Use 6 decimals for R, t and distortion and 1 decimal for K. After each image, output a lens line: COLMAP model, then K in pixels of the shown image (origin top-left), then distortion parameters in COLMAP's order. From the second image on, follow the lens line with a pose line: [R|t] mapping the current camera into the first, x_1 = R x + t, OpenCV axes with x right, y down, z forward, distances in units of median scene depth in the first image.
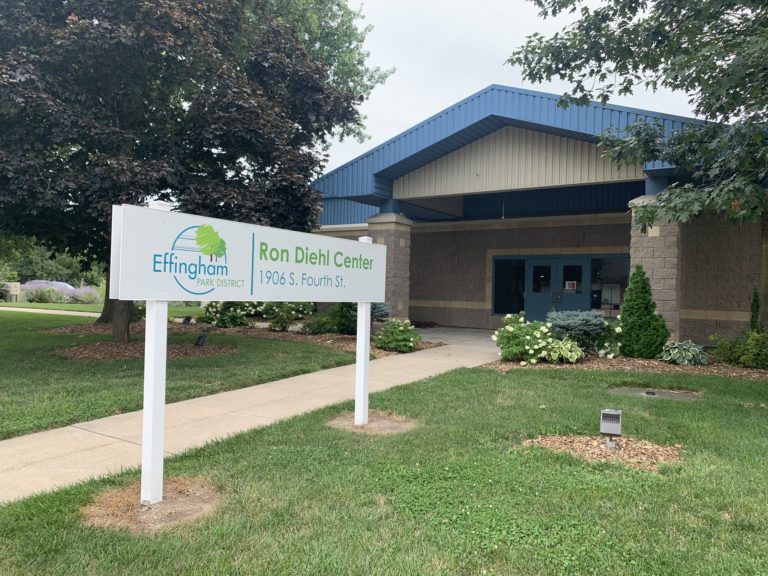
lens RADIAL K [[568.0, 0, 378.9], [0, 568.0, 285.3], [0, 0, 1]] dist [0.018654, -0.020809]
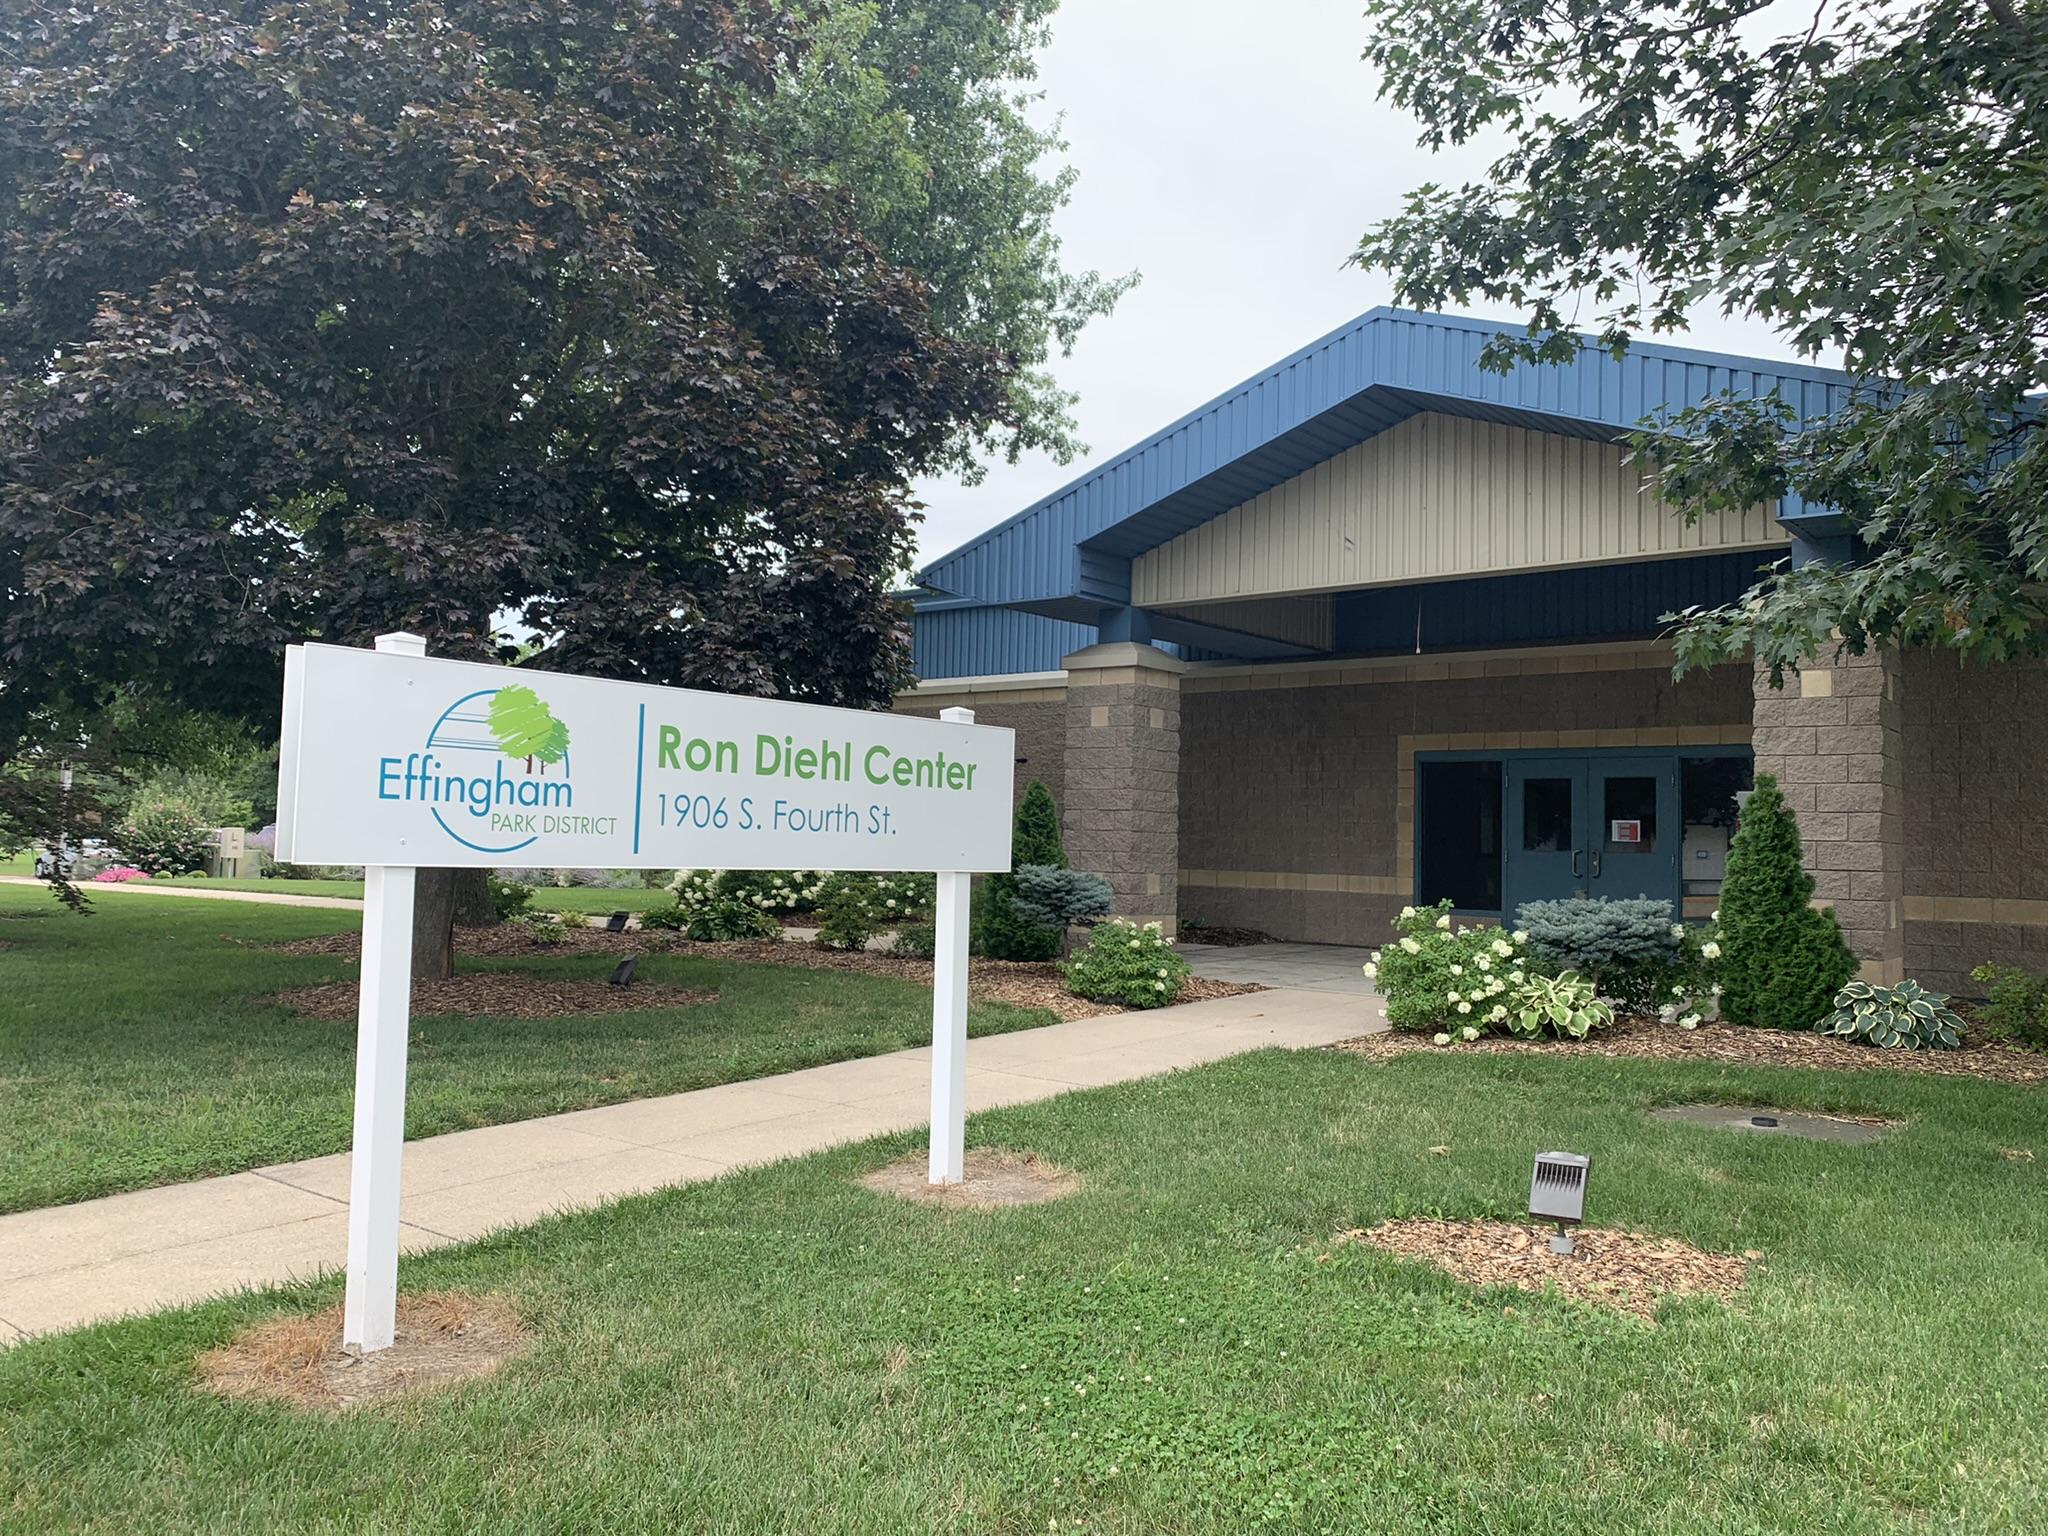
lens RADIAL K [[1514.7, 0, 1018.9], [0, 1514.7, 753.4], [0, 0, 1]] dist [0.018654, -0.020809]
pose [[0.994865, -0.007556, -0.100932, 0.140882], [0.002239, 0.998608, -0.052690, 0.002559], [0.101189, 0.052194, 0.993497, -0.062061]]
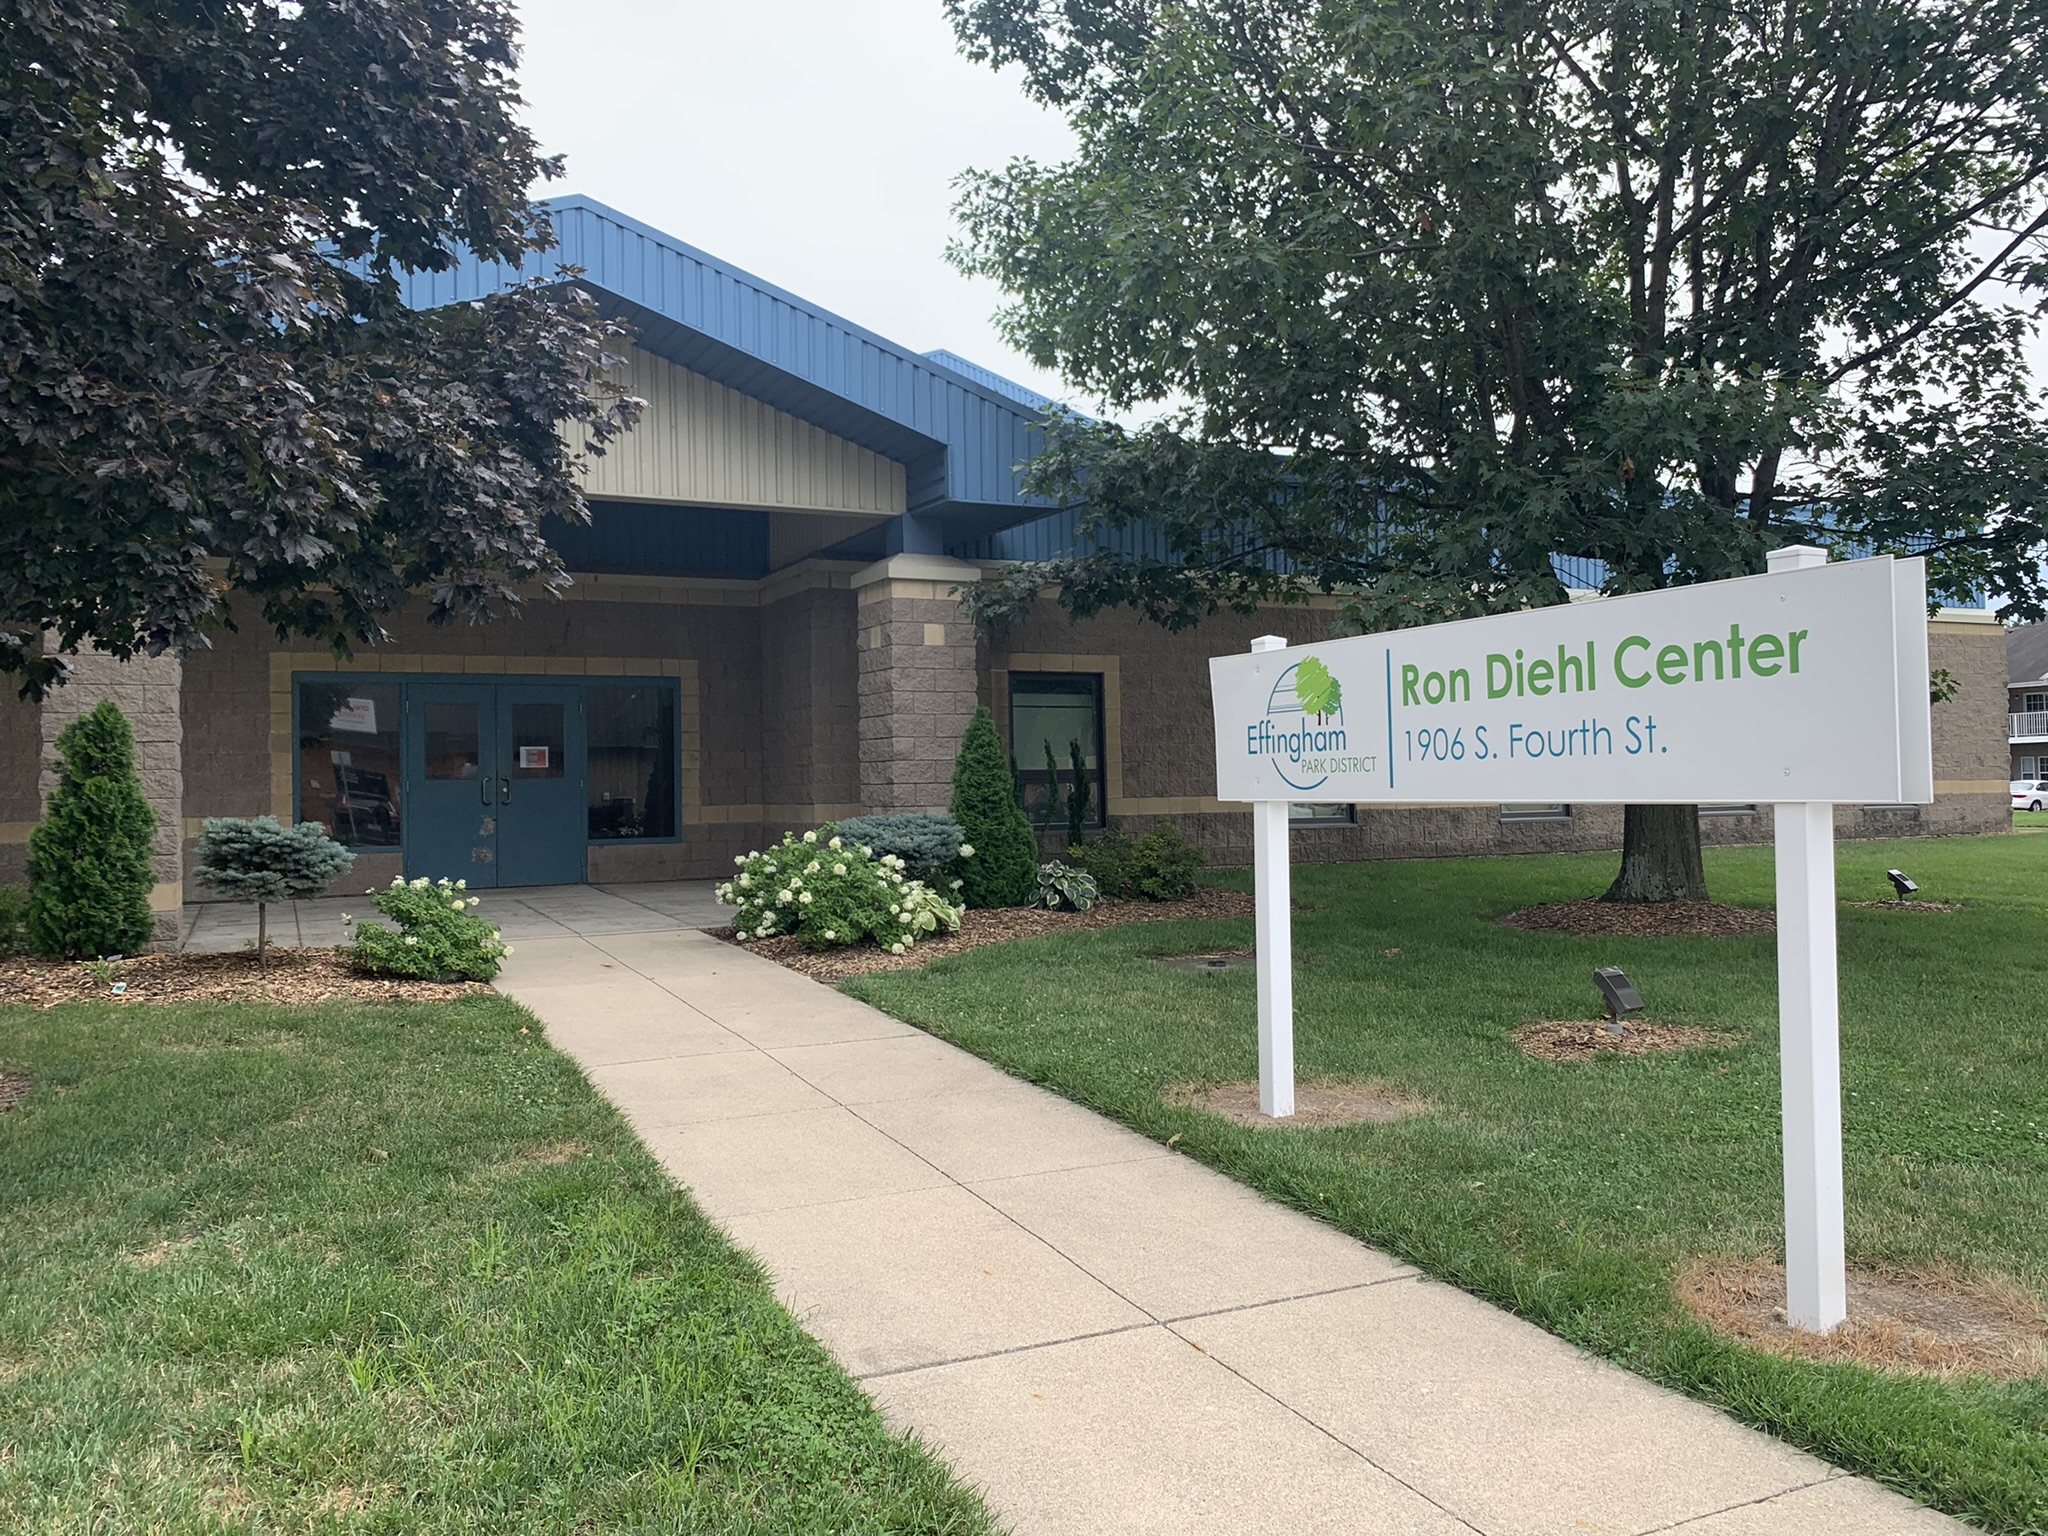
lens RADIAL K [[1514.7, 0, 1010.1], [0, 1514.7, 774.3], [0, 0, 1]] dist [0.018654, -0.020809]
pose [[-0.511981, -0.025170, -0.858628, 0.814127], [0.016609, 0.999094, -0.039191, 0.040971], [0.858836, -0.034326, -0.511099, 1.150863]]
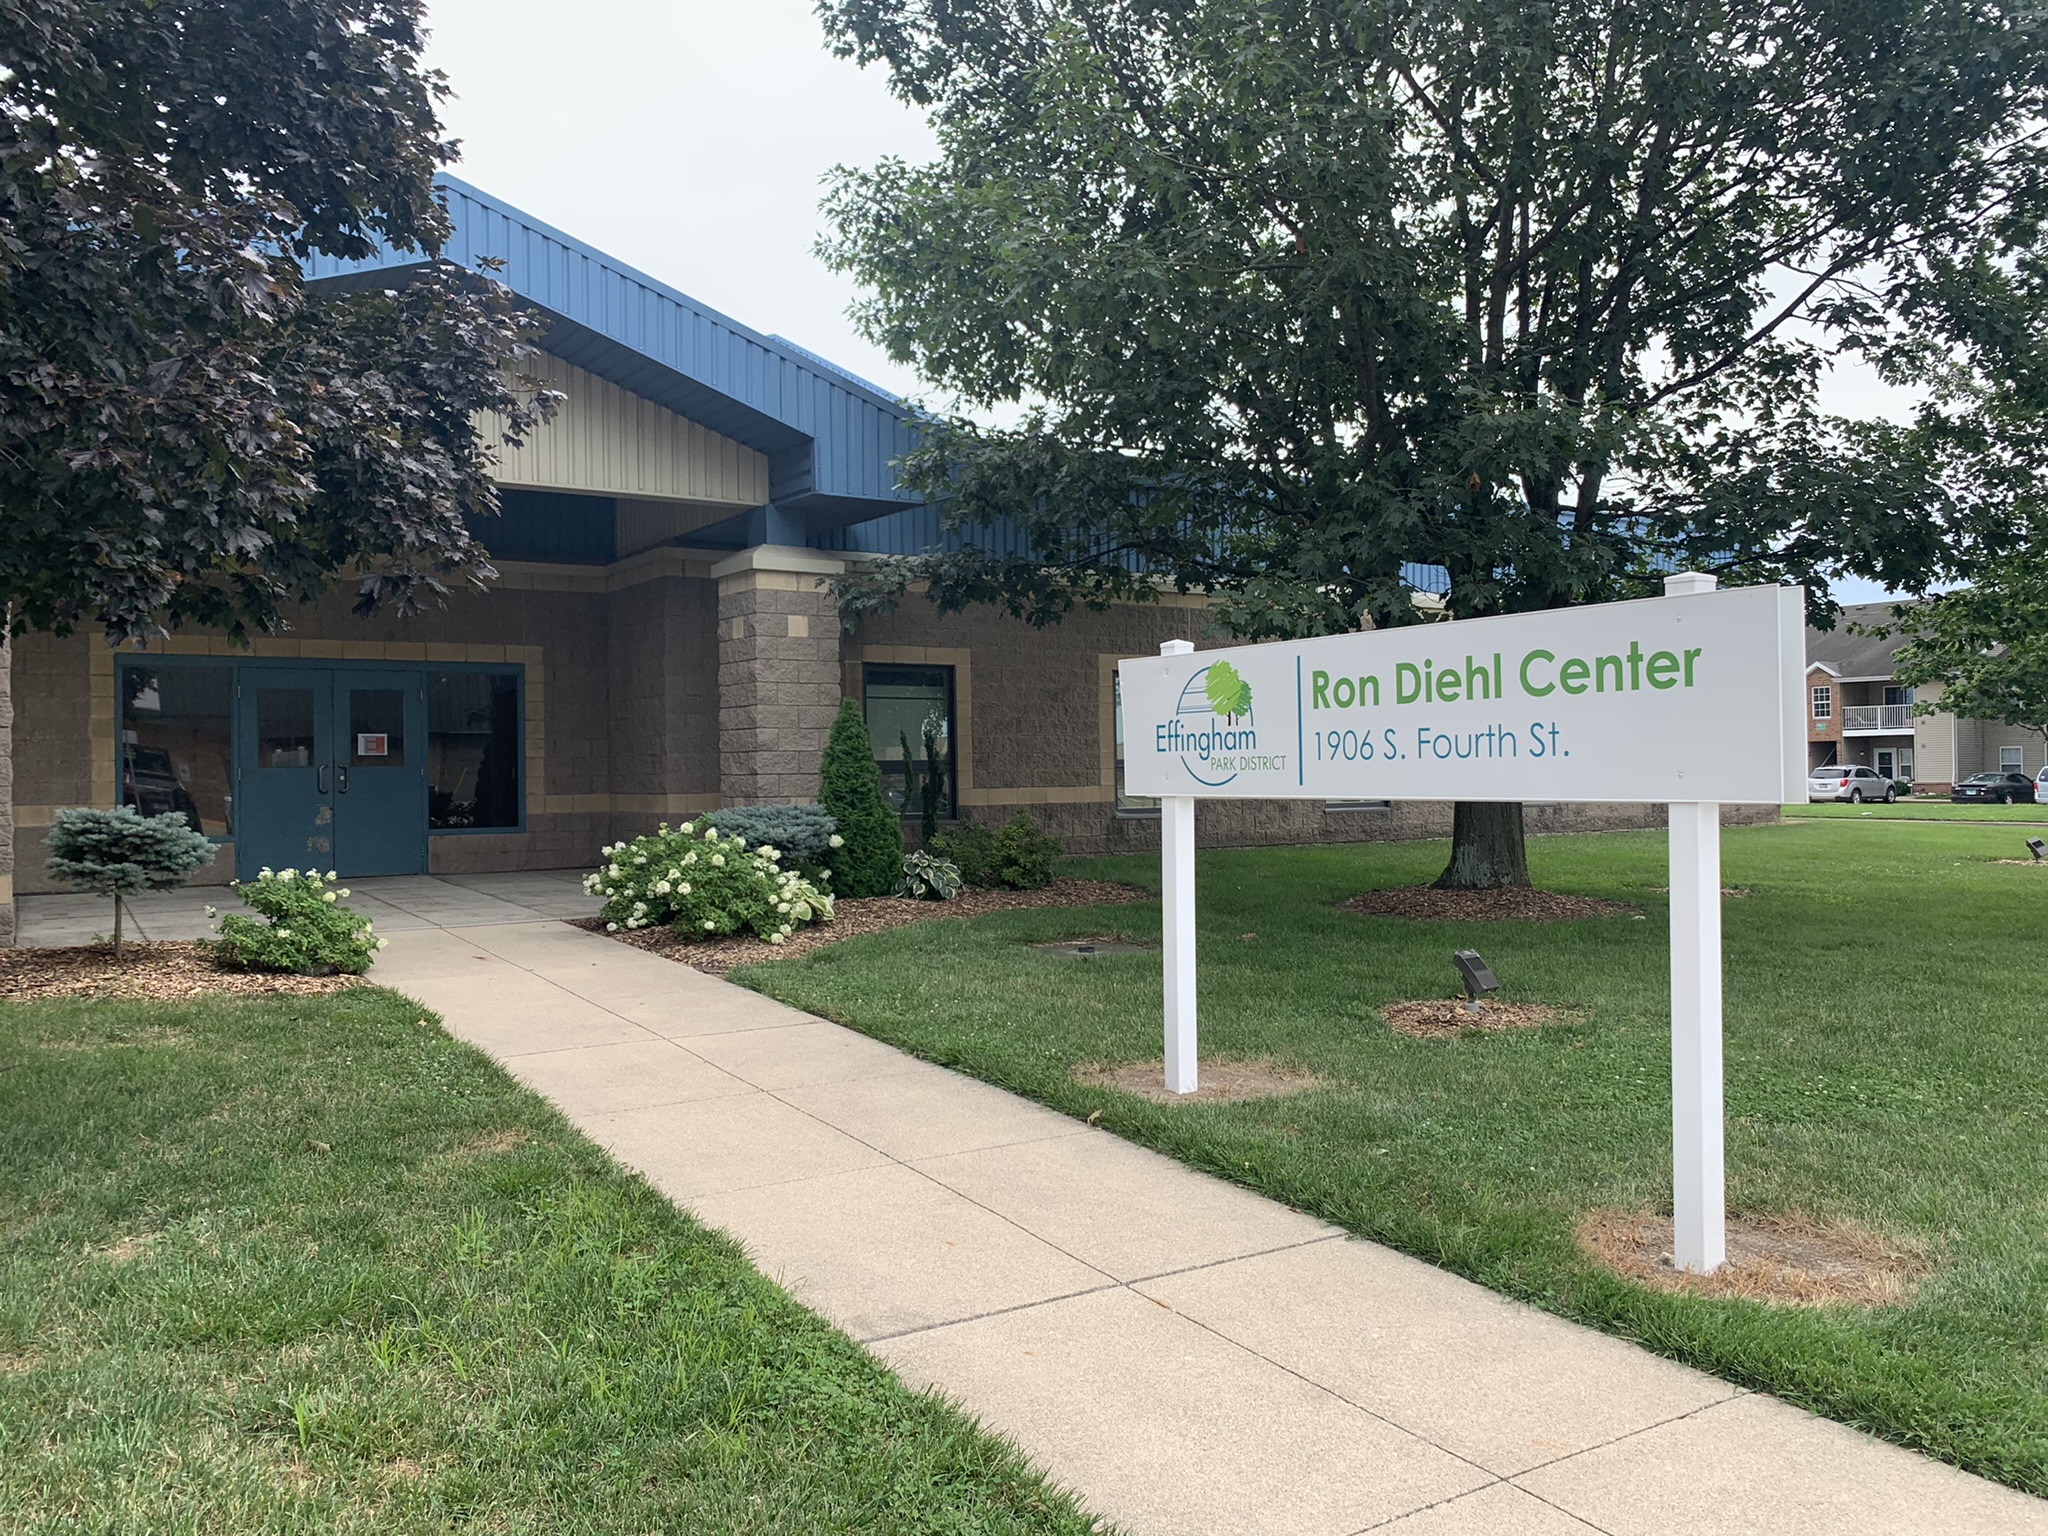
lens RADIAL K [[1514.7, 0, 989.5], [0, 1514.7, 777.6], [0, 0, 1]] dist [0.018654, -0.020809]
pose [[-0.413377, -0.018762, -0.910366, 0.894297], [0.014909, 0.999514, -0.027370, 0.035539], [0.910438, -0.024887, -0.412897, 1.096259]]
